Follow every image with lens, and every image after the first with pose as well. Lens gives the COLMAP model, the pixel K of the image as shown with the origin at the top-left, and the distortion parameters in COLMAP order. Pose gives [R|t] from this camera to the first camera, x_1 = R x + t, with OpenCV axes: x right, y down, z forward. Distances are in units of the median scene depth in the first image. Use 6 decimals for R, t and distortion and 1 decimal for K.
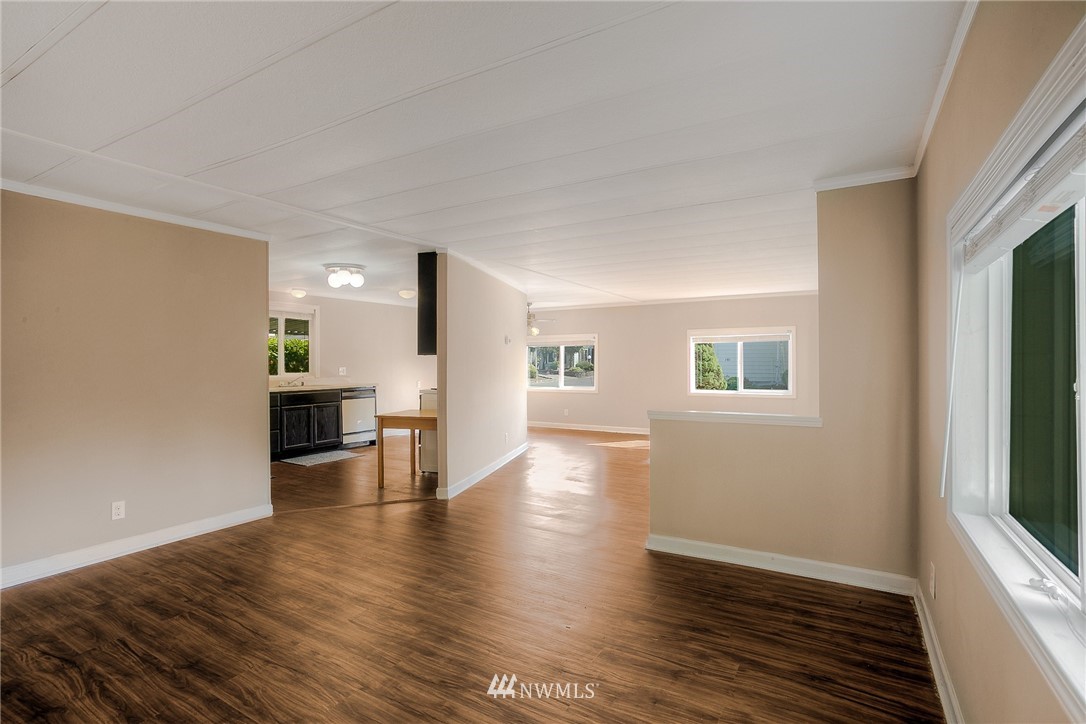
lens RADIAL K [[533.7, 0, 544.3], [0, 533.7, 361.2], [0, 0, 1]] dist [-0.014714, 0.009868]
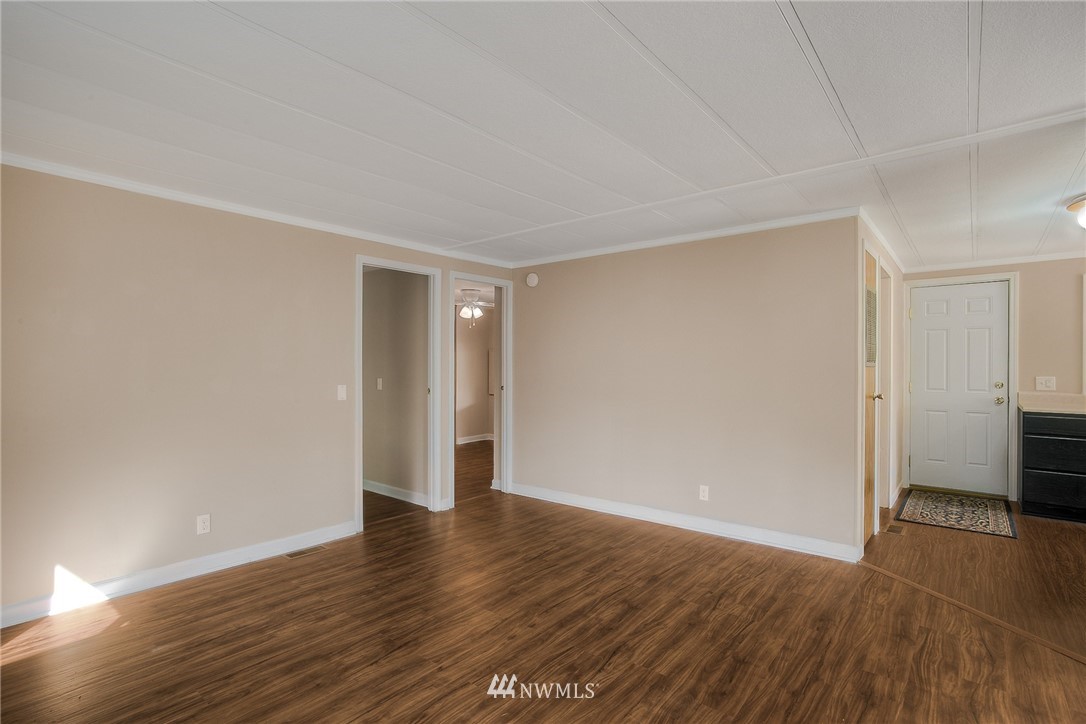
lens RADIAL K [[533.7, 0, 531.6], [0, 533.7, 367.5], [0, 0, 1]] dist [-0.014714, 0.009868]
pose [[-0.160845, 0.009889, -0.986930, 0.402270], [-0.001449, 0.999946, 0.010255, -0.007589], [0.986979, 0.003080, -0.160822, 0.779827]]
